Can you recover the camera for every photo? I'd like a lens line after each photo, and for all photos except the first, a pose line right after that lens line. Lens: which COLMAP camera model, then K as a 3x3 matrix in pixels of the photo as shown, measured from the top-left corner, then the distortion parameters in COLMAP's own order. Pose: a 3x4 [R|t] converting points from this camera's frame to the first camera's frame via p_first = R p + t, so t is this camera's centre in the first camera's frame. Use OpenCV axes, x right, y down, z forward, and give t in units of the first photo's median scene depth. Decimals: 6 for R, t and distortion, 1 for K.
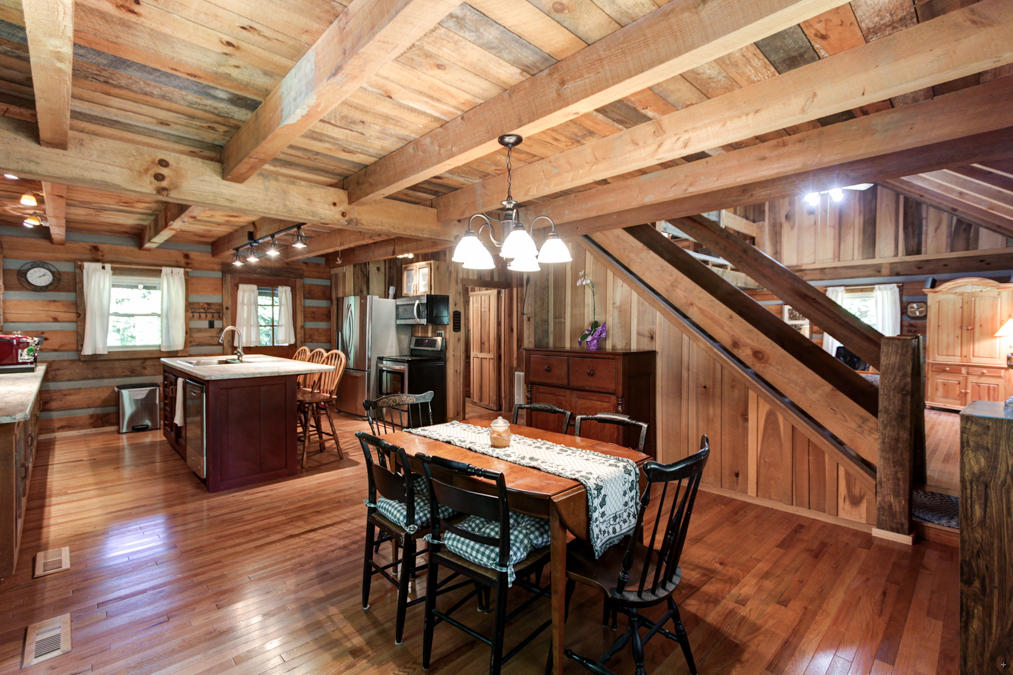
lens RADIAL K [[458.5, 0, 492.4], [0, 458.5, 337.5], [0, 0, 1]] dist [0.000818, 0.000790]
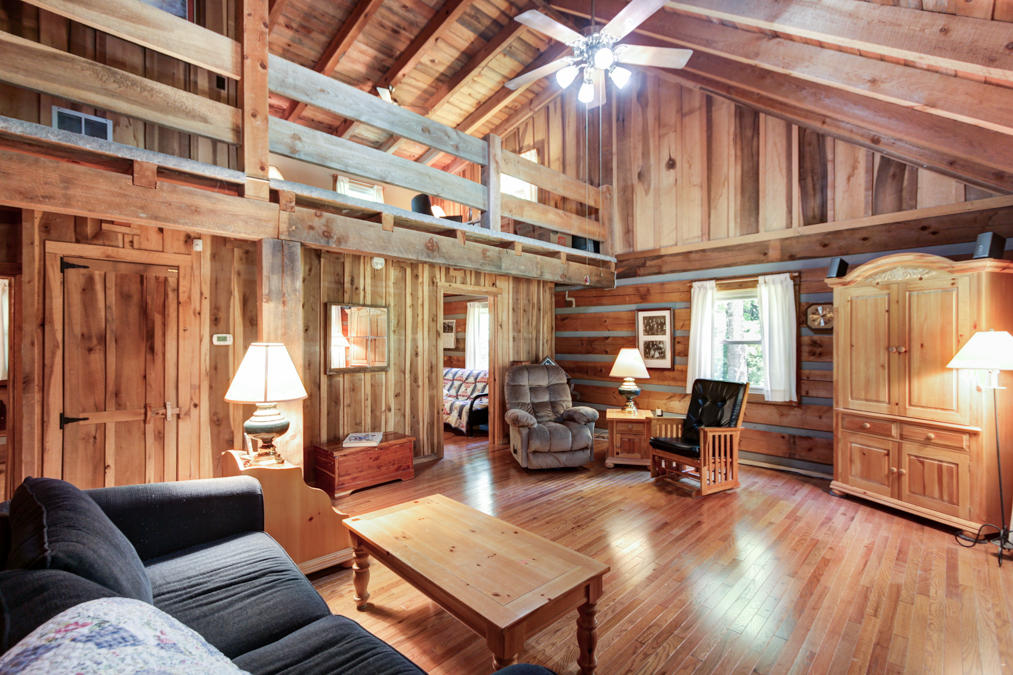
lens RADIAL K [[458.5, 0, 492.4], [0, 458.5, 337.5], [0, 0, 1]] dist [0.000818, 0.000790]
pose [[0.999536, -0.000978, 0.030458, 0.492288], [0.001856, 0.999583, -0.028802, -0.018296], [-0.030417, 0.028845, 0.999121, 0.434851]]
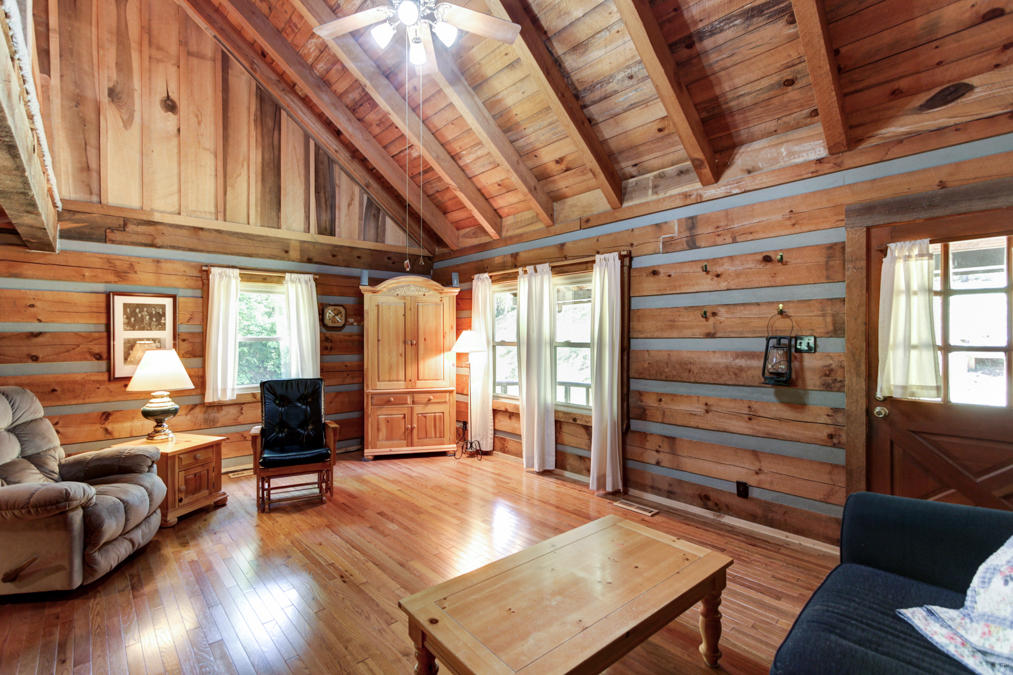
lens RADIAL K [[458.5, 0, 492.4], [0, 458.5, 337.5], [0, 0, 1]] dist [0.000818, 0.000790]
pose [[0.023912, -0.003961, 0.999706, 0.250530], [0.029281, 0.999566, 0.003260, -0.024619], [-0.999285, 0.029194, 0.024018, 0.755351]]
